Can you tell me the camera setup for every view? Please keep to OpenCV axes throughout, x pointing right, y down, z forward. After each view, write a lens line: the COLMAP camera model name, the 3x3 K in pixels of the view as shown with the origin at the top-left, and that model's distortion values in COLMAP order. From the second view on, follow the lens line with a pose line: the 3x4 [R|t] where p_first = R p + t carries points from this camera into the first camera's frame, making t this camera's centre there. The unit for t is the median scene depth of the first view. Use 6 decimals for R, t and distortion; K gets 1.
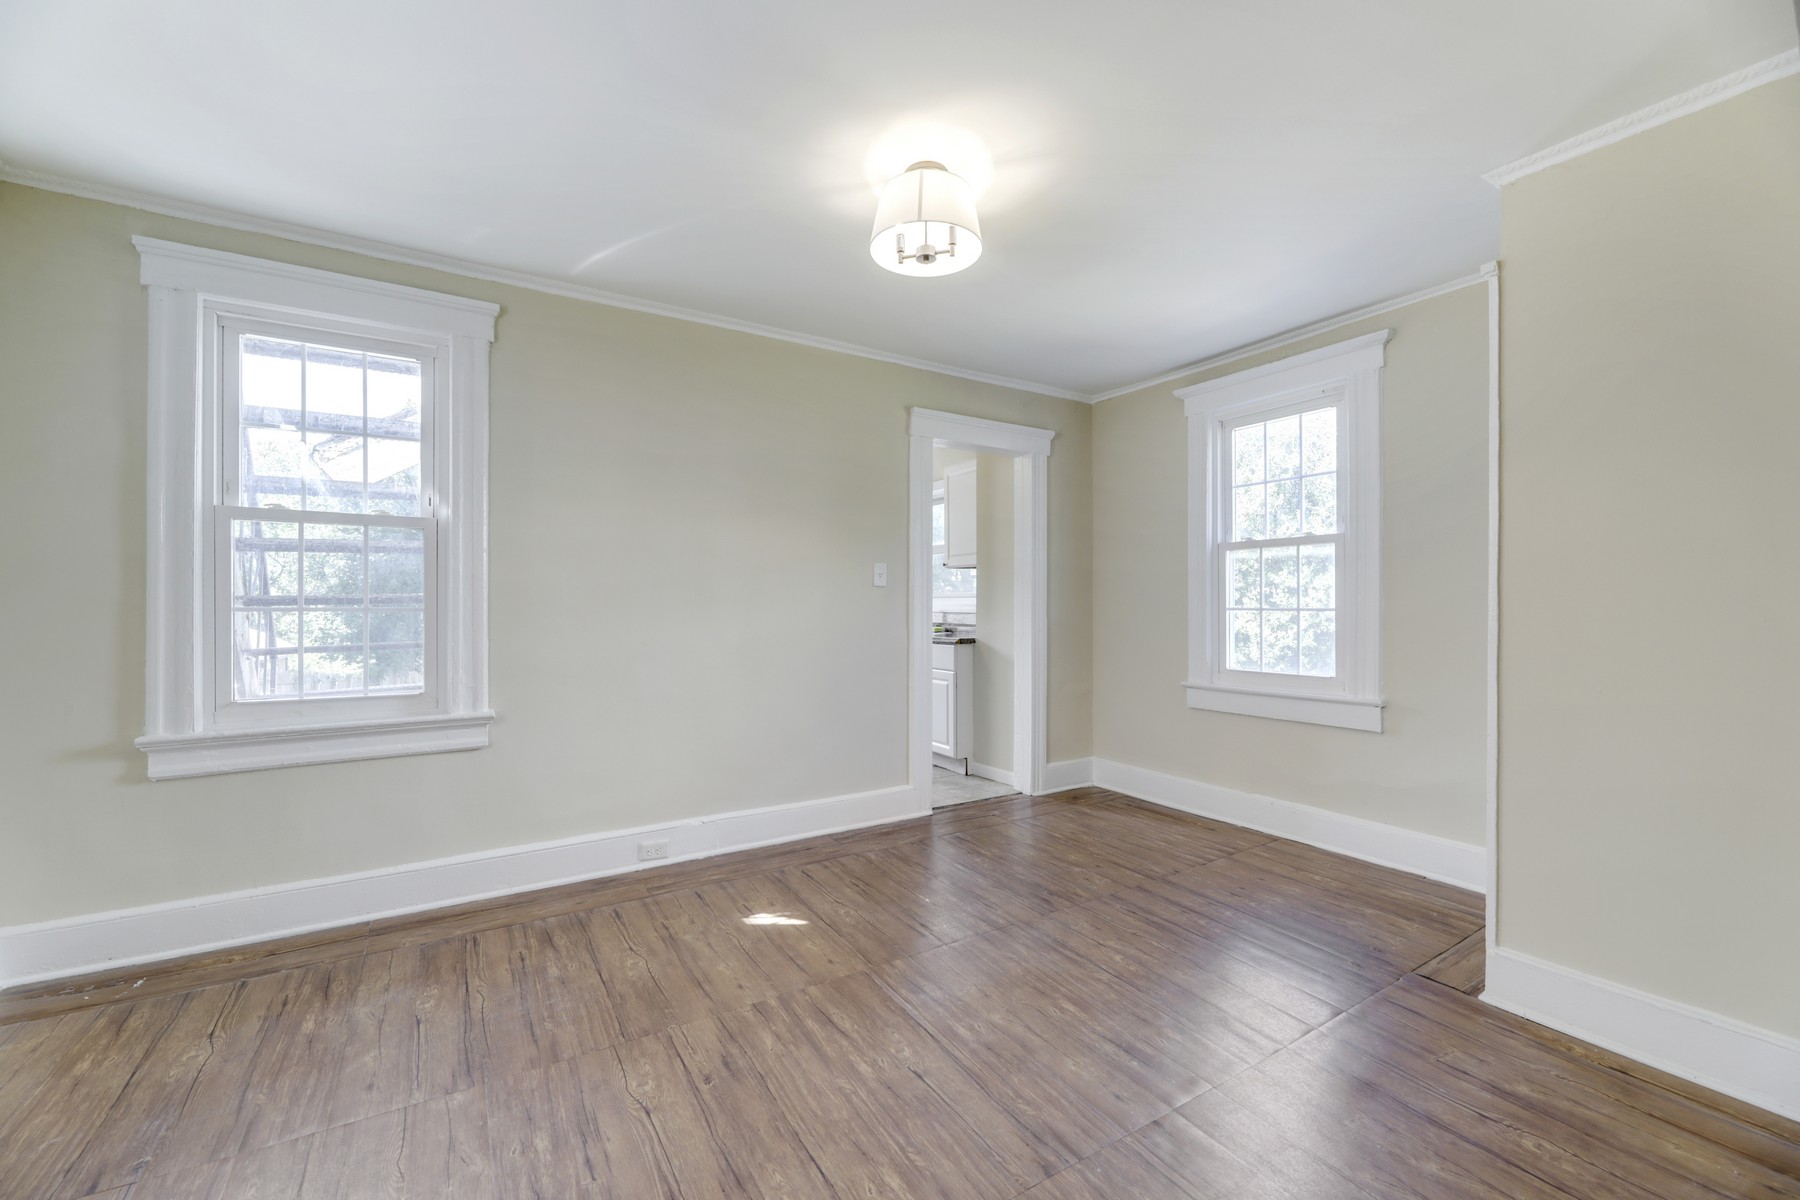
lens RADIAL K [[728.1, 0, 896.5], [0, 728.1, 602.6], [0, 0, 1]] dist [0.000806, -0.004133]
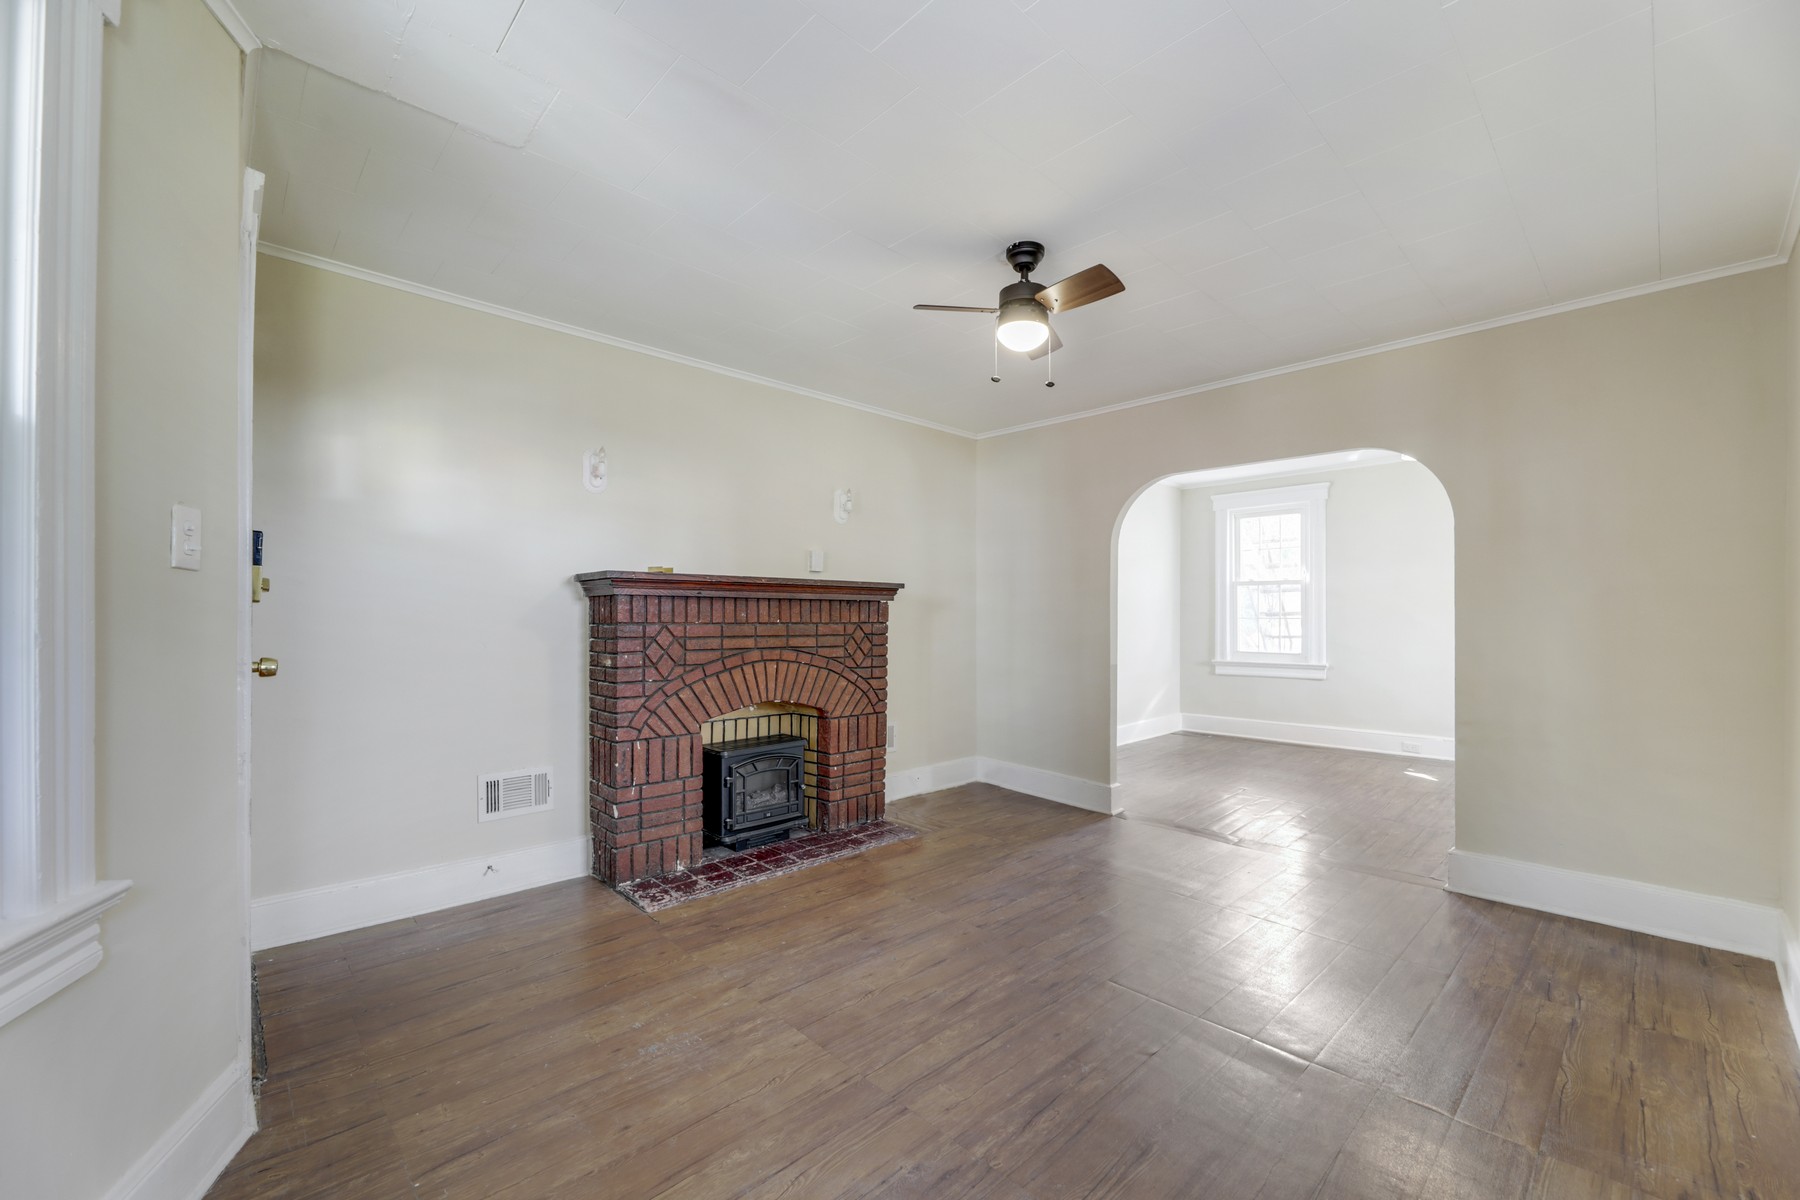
lens RADIAL K [[731.2, 0, 896.0], [0, 731.2, 614.5], [0, 0, 1]] dist [-0.000095, -0.000155]
pose [[0.202988, 0.000990, -0.979181, 1.376649], [0.005041, 0.999985, 0.002056, -0.013772], [0.979168, -0.005354, 0.202980, -0.754458]]
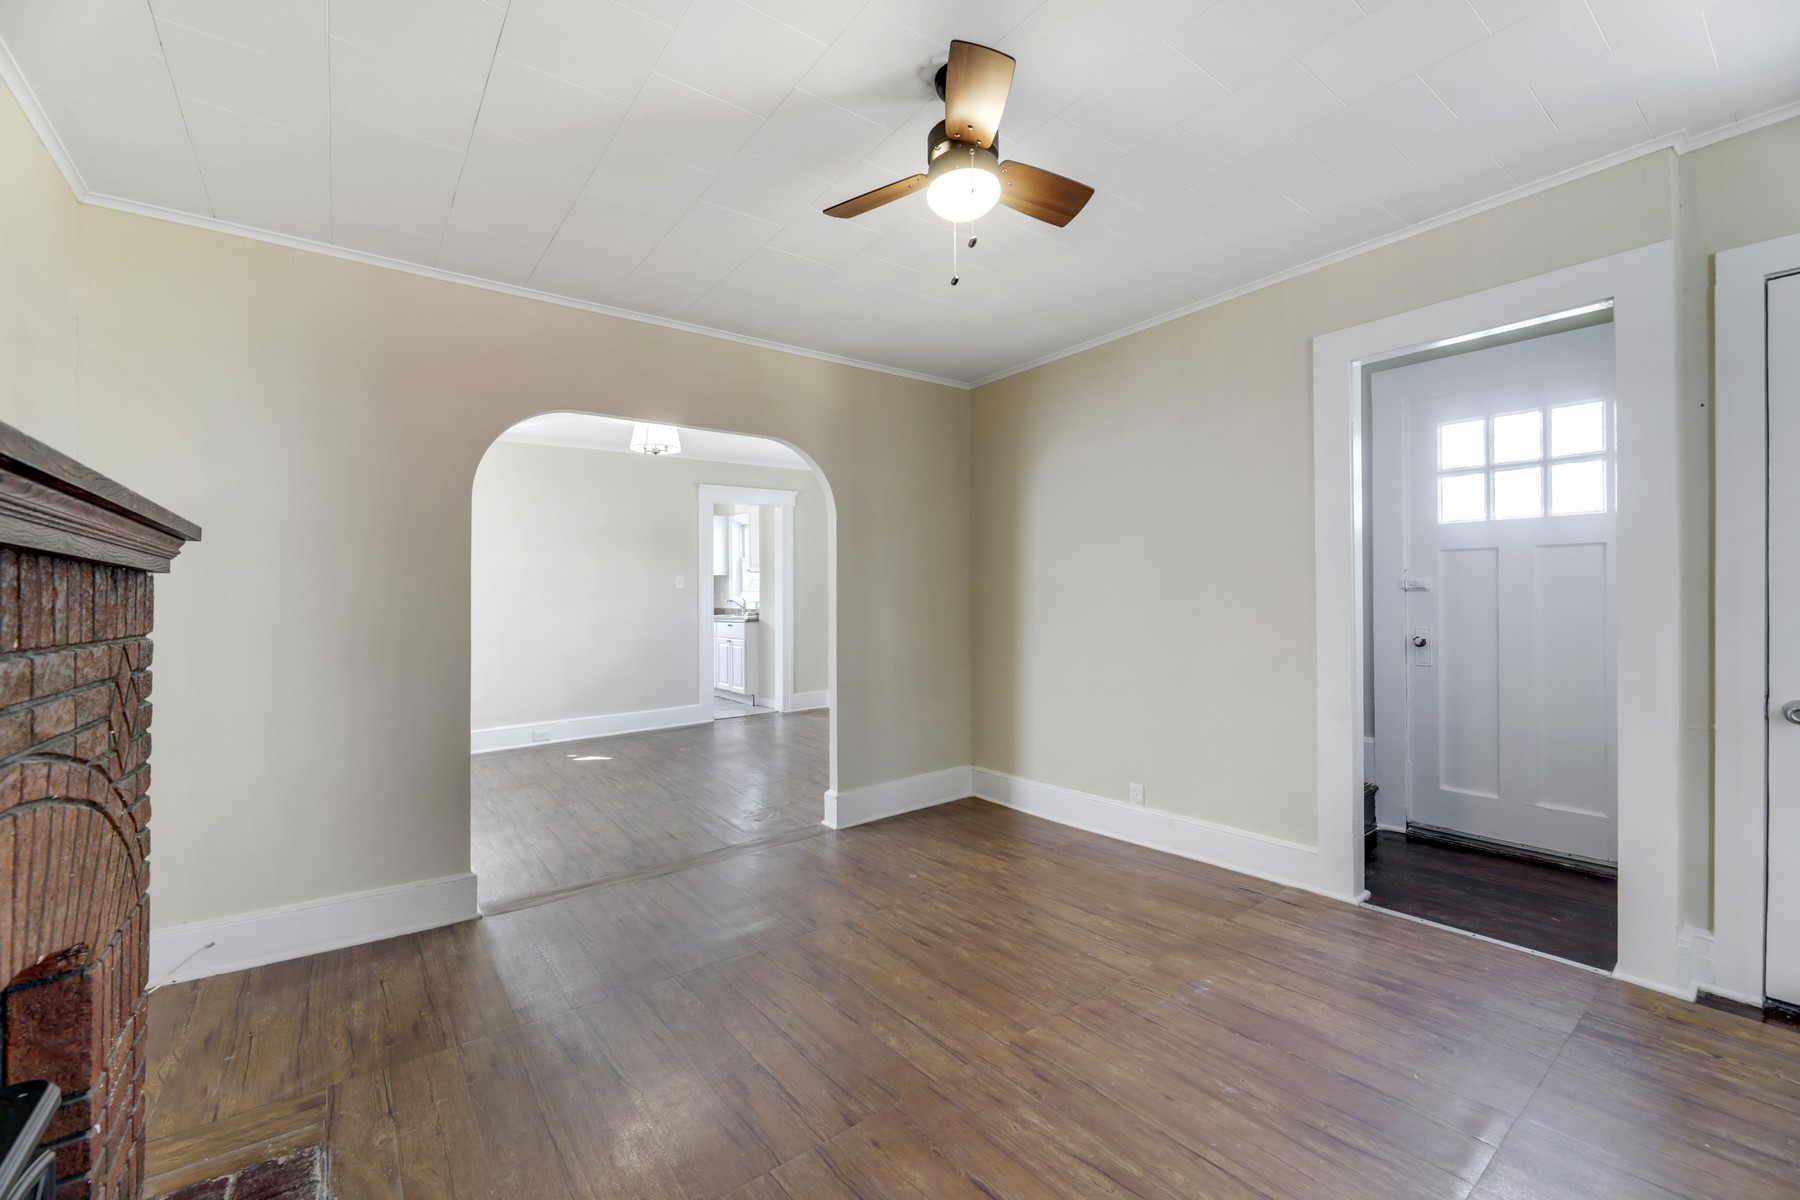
lens RADIAL K [[732.1, 0, 897.5], [0, 732.1, 572.5], [0, 0, 1]] dist [0.000287, -0.003901]
pose [[0.995116, -0.011939, 0.097991, 0.428774], [0.014273, 0.999630, -0.023152, -0.015664], [-0.097679, 0.024438, 0.994918, -1.039475]]
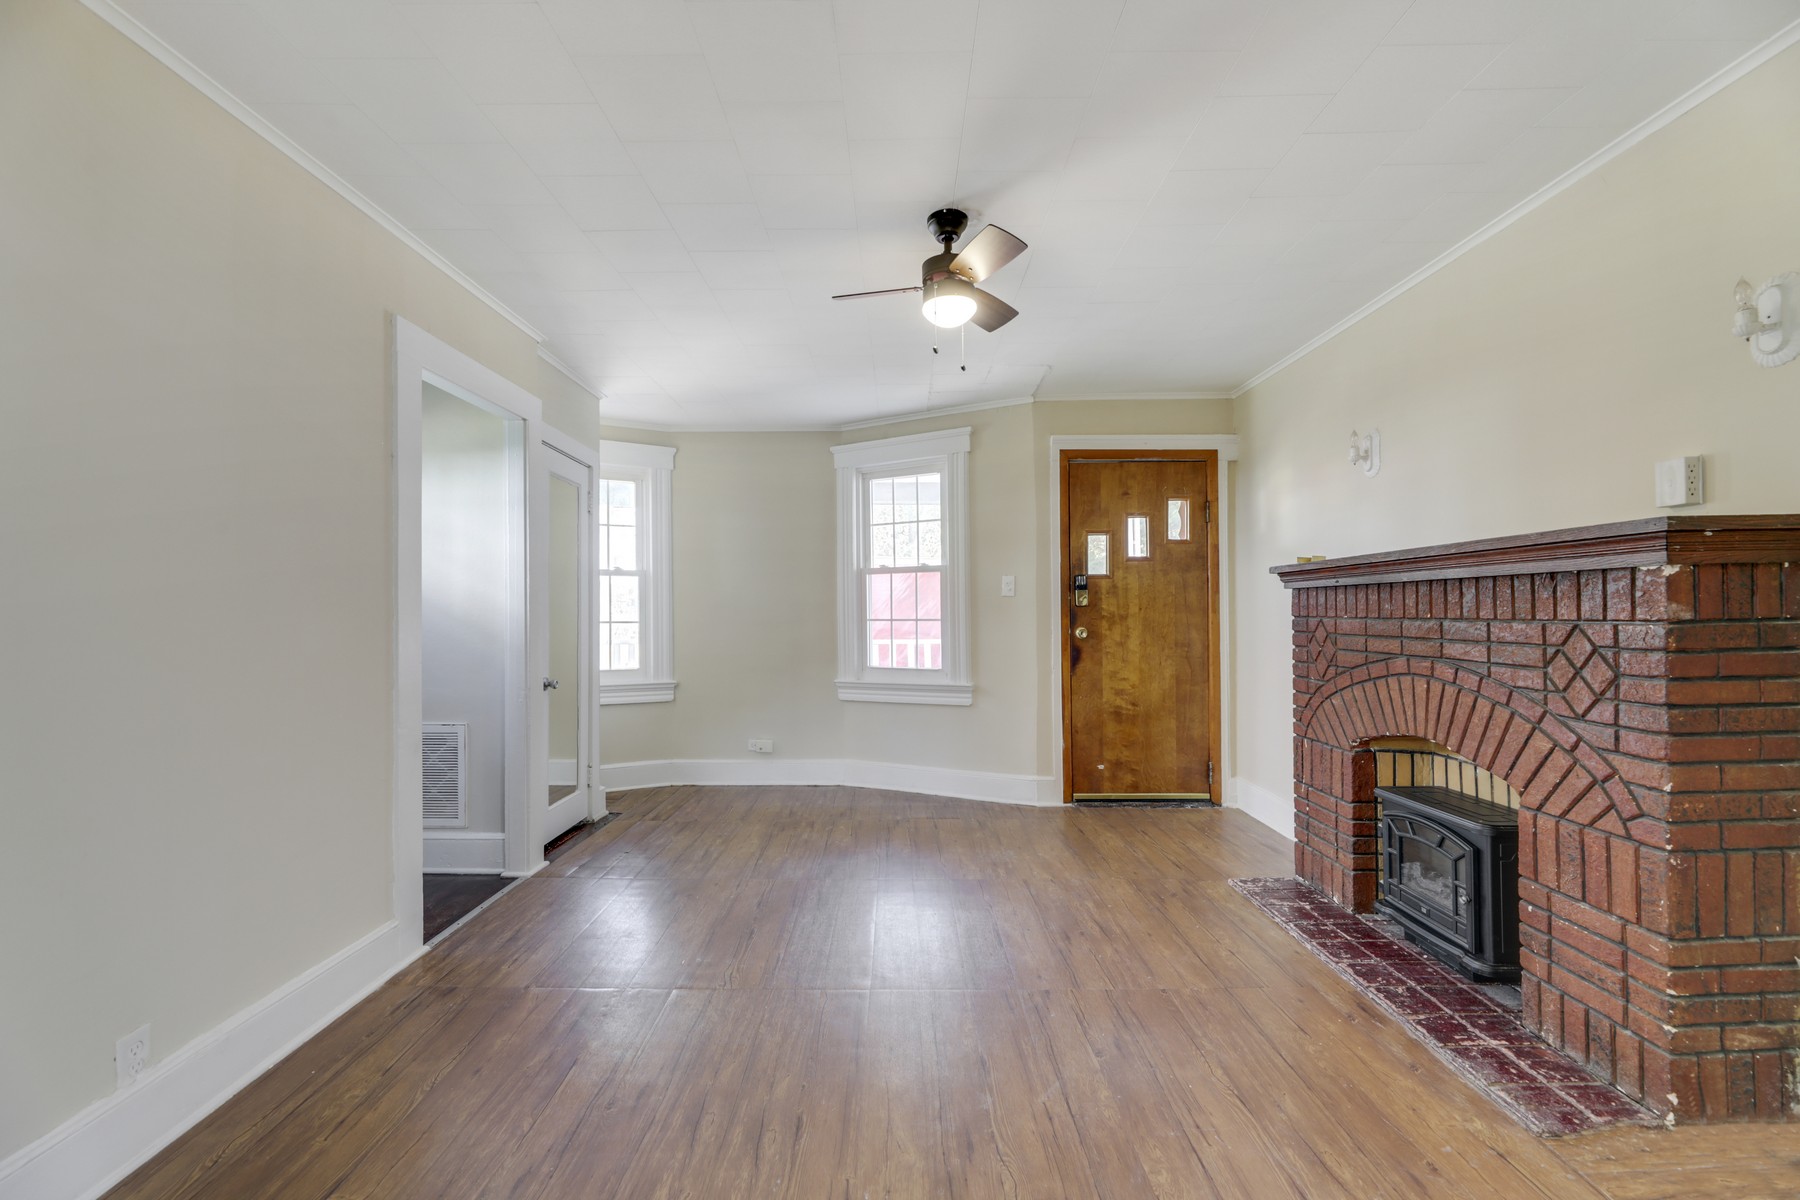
lens RADIAL K [[728.7, 0, 893.5], [0, 728.7, 608.8], [0, 0, 1]] dist [0.000391, -0.004113]
pose [[-0.846815, 0.007637, 0.531833, 0.161748], [0.000151, 0.999900, -0.014118, 0.002979], [-0.531888, -0.011875, -0.846731, 0.309497]]
